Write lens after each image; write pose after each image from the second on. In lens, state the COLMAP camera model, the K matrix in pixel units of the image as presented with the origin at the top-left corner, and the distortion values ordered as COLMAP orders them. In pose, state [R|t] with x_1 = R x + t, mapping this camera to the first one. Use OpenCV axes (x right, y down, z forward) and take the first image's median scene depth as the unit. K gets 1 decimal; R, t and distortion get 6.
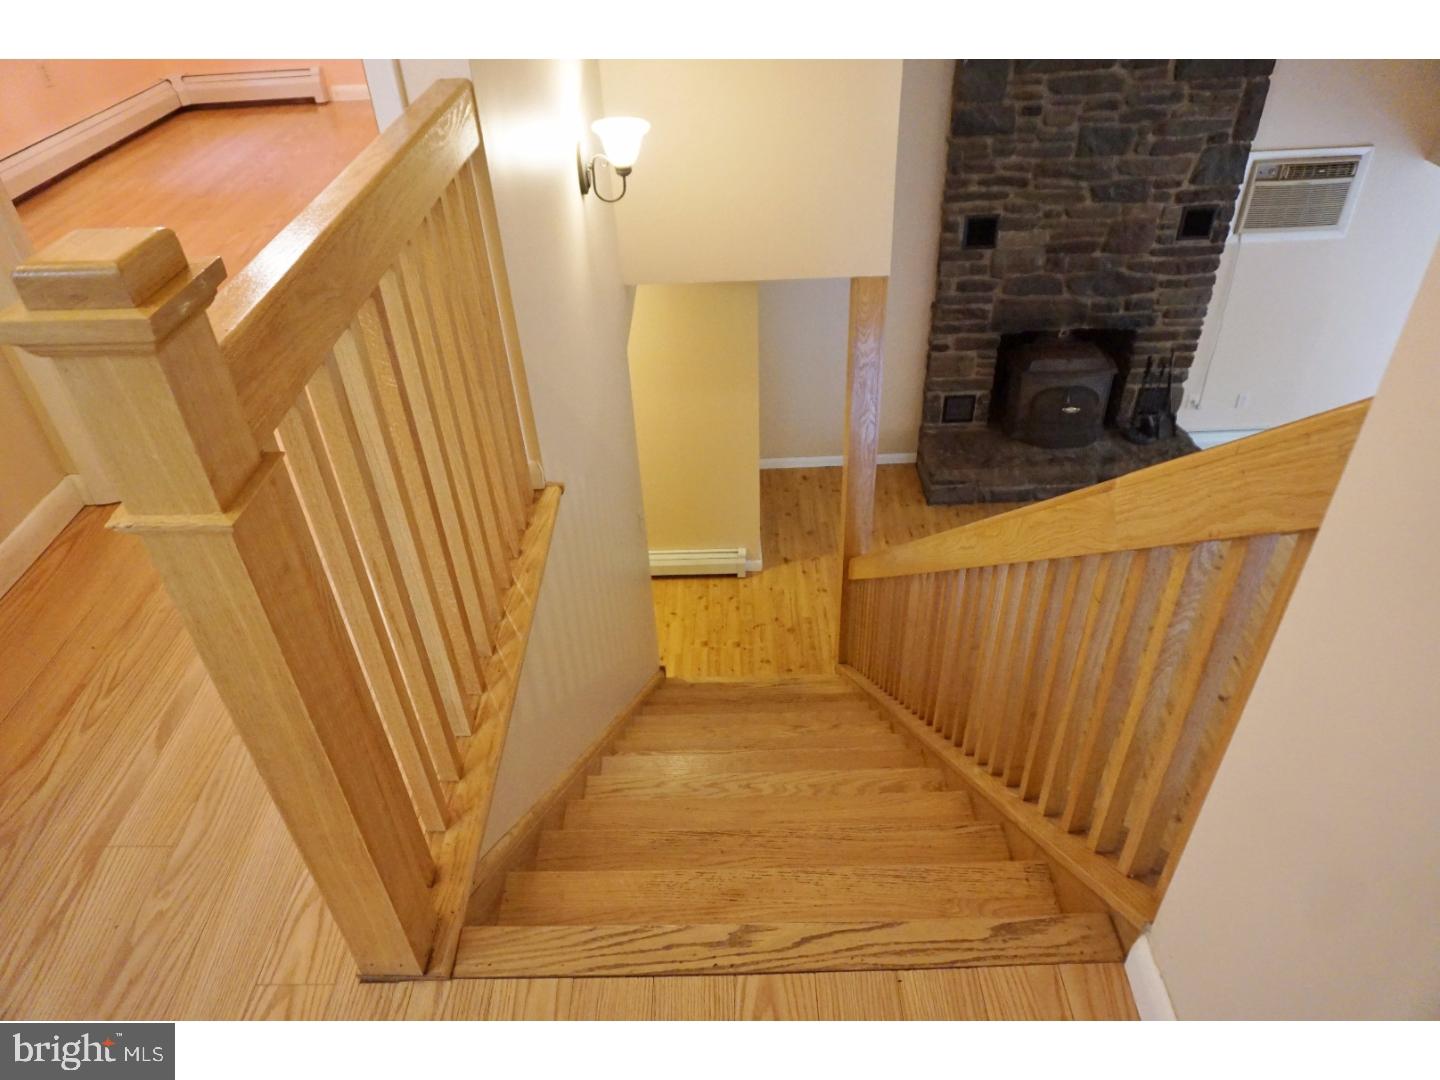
lens RADIAL K [[961.8, 0, 712.6], [0, 961.8, 544.1], [0, 0, 1]] dist [-0.047989, 0.026815]
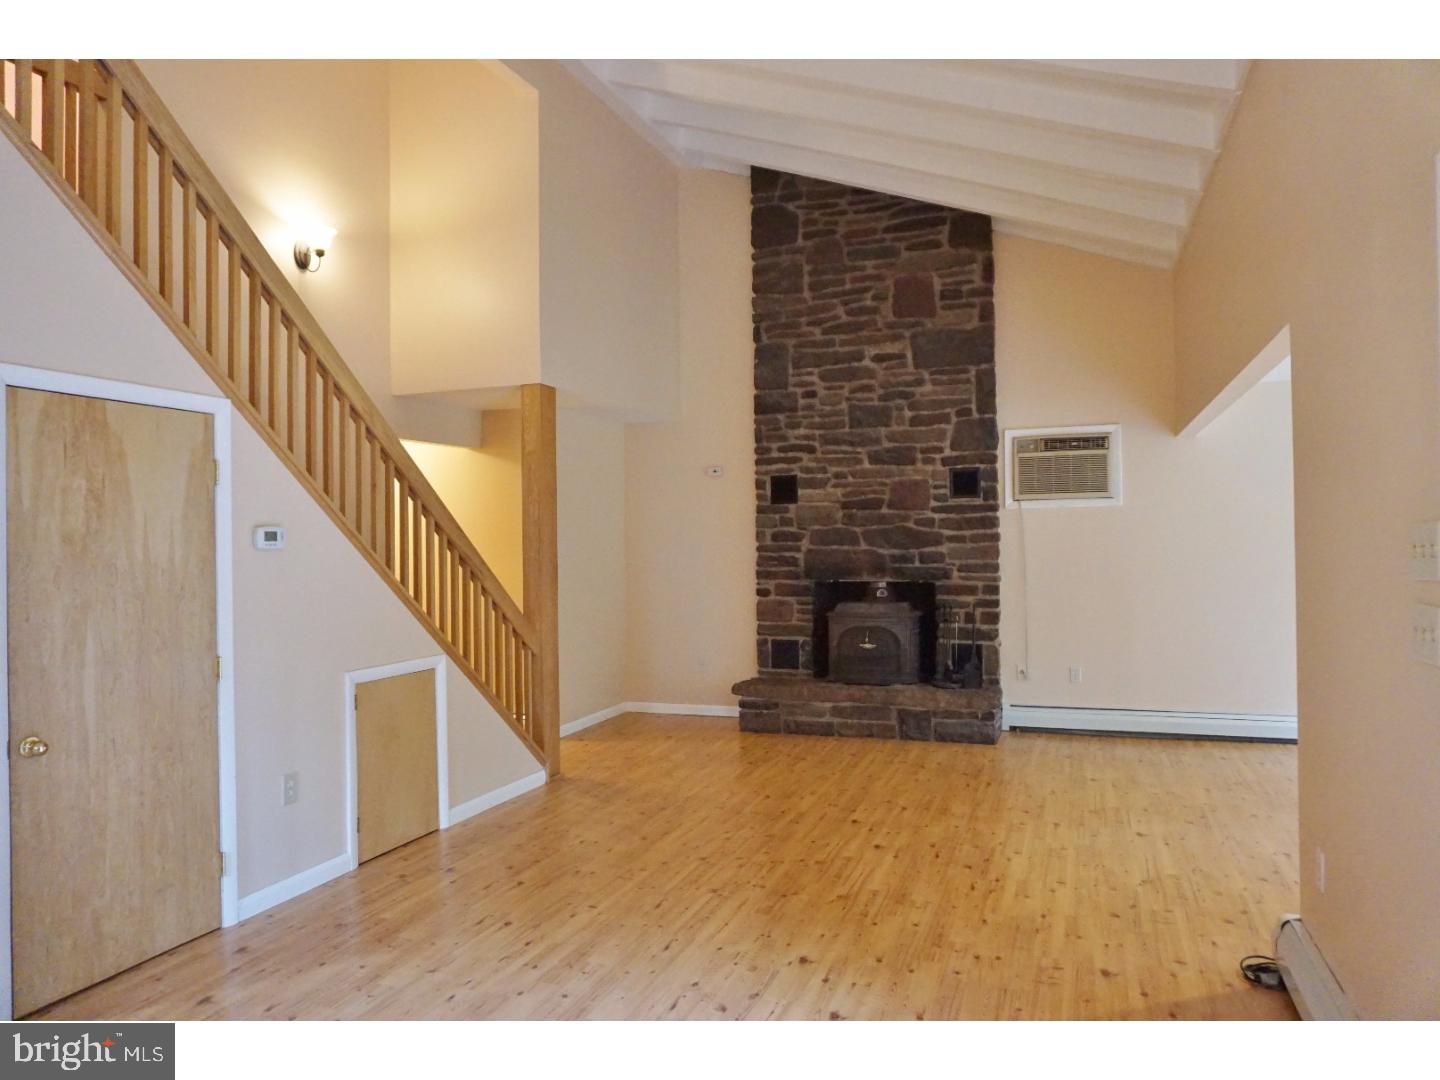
lens RADIAL K [[961.8, 0, 721.9], [0, 961.8, 538.3], [0, 0, 1]] dist [-0.047989, 0.026815]
pose [[0.937646, 0.032193, -0.346097, 0.630566], [-0.235401, 0.791417, -0.564132, 0.434080], [0.255746, 0.610428, 0.749648, 0.092955]]
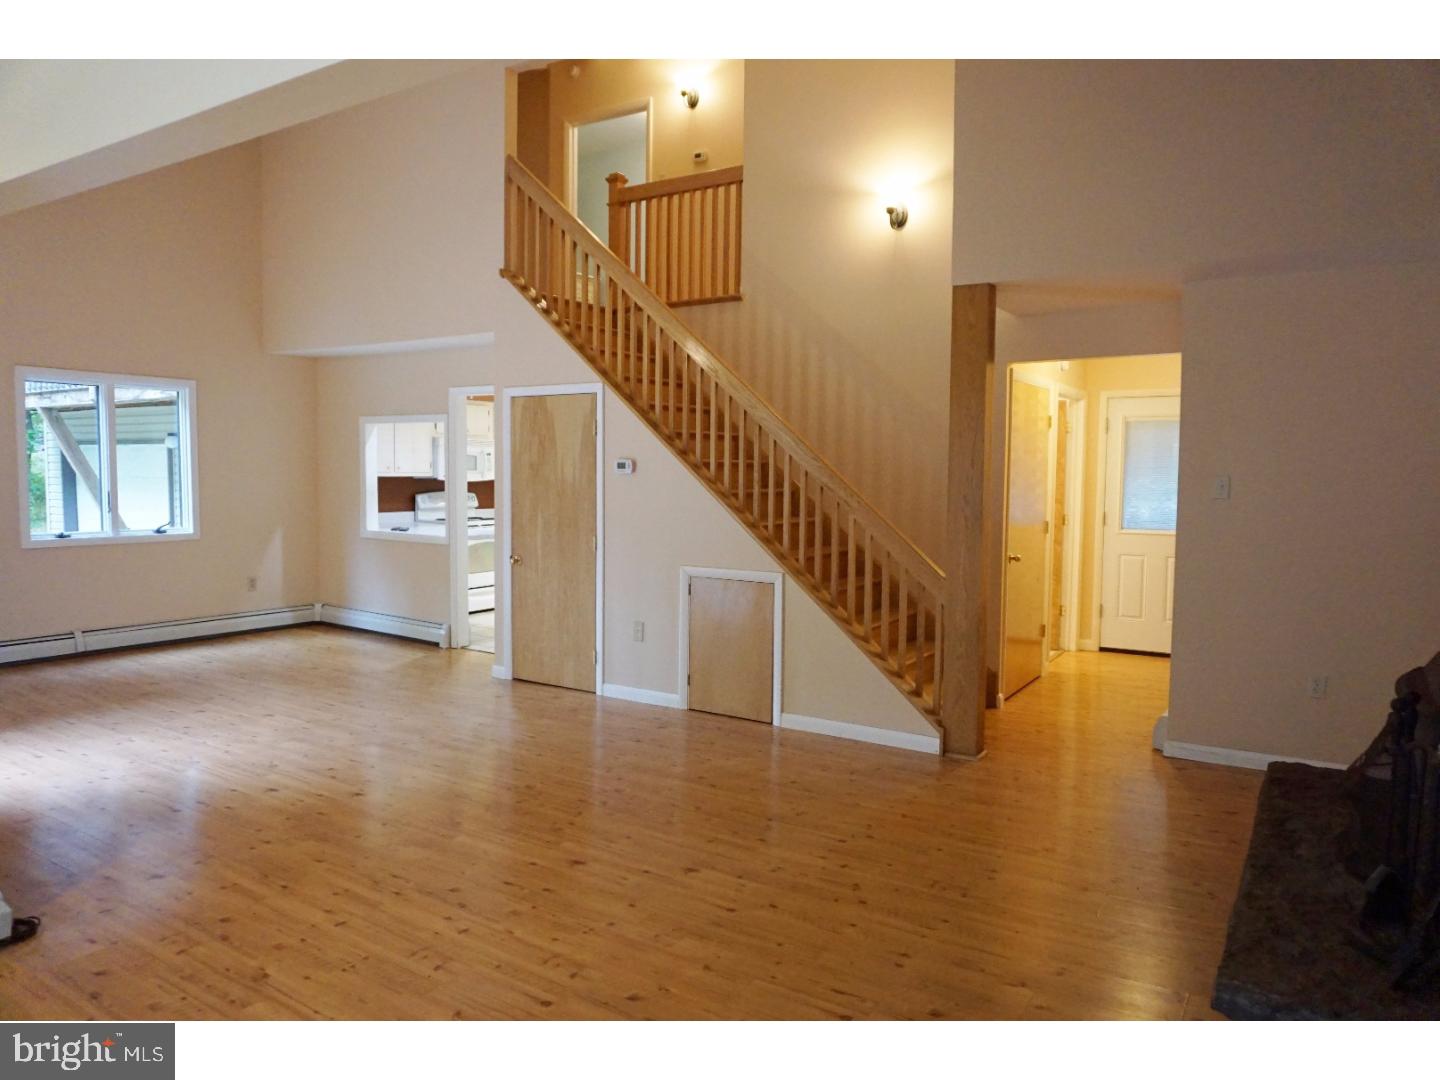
lens RADIAL K [[961.8, 0, 704.2], [0, 961.8, 519.1], [0, 0, 1]] dist [-0.047989, 0.026815]
pose [[-0.547972, 0.081520, -0.832515, 0.921191], [-0.499204, 0.766717, 0.403659, -0.255392], [0.671210, 0.636789, -0.379444, 0.959776]]
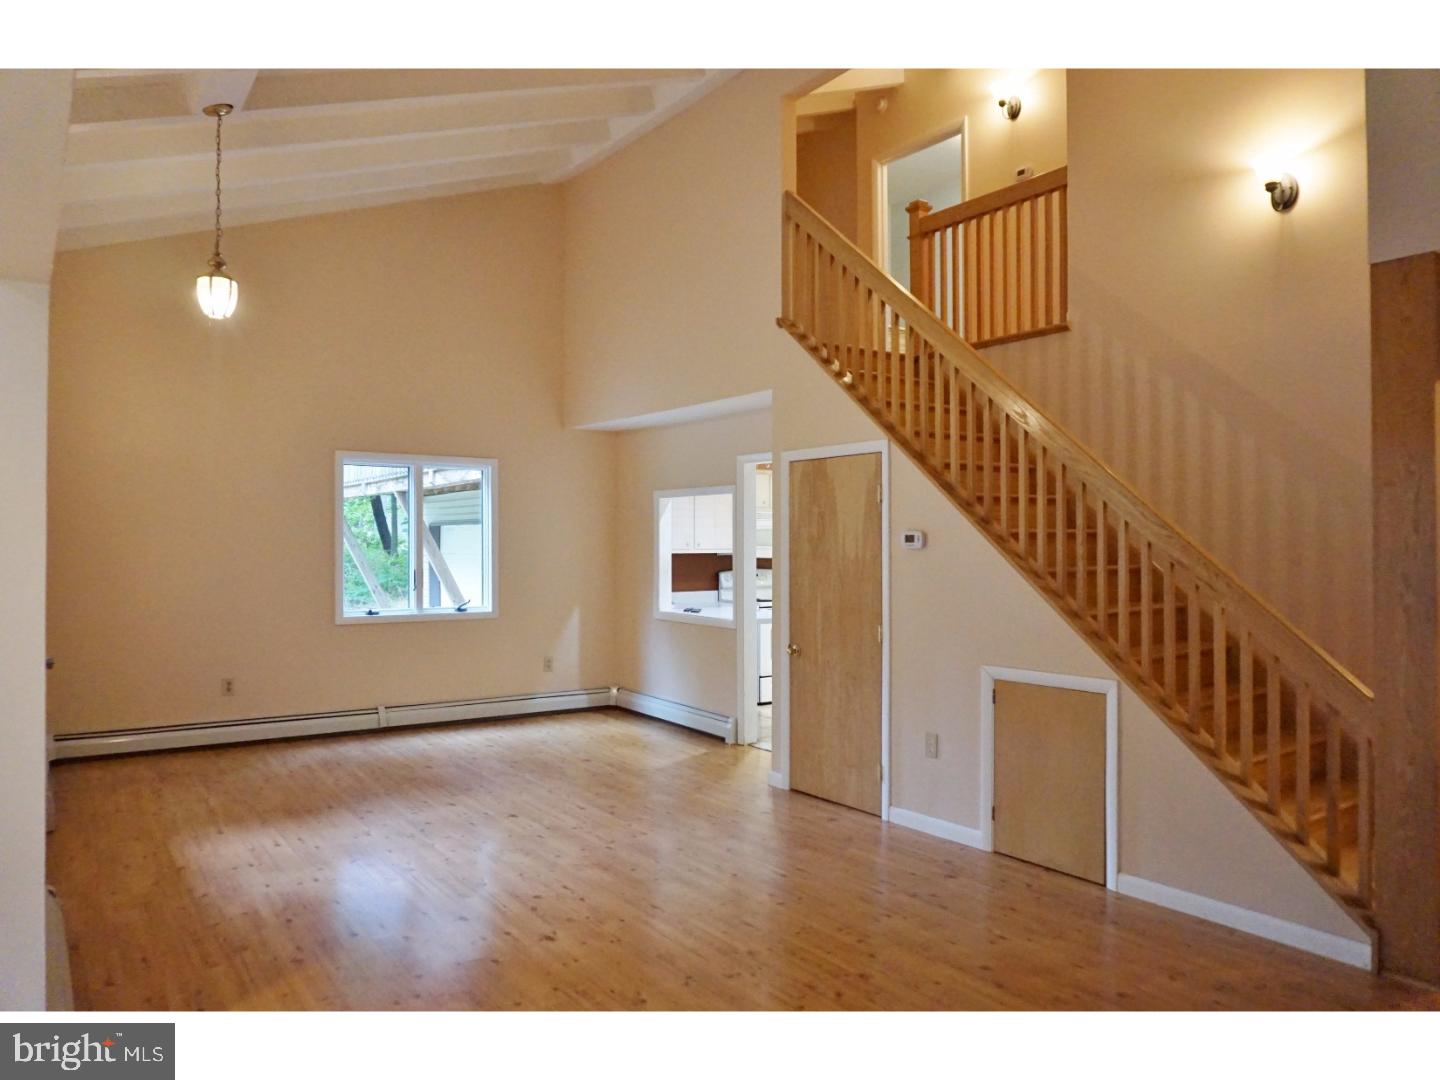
lens RADIAL K [[961.8, 0, 712.5], [0, 961.8, 537.4], [0, 0, 1]] dist [-0.047989, 0.026815]
pose [[-0.810941, 0.041437, -0.583658, 0.742203], [-0.326679, 0.795490, 0.510368, -0.213067], [0.485443, 0.604548, -0.631559, 0.919785]]
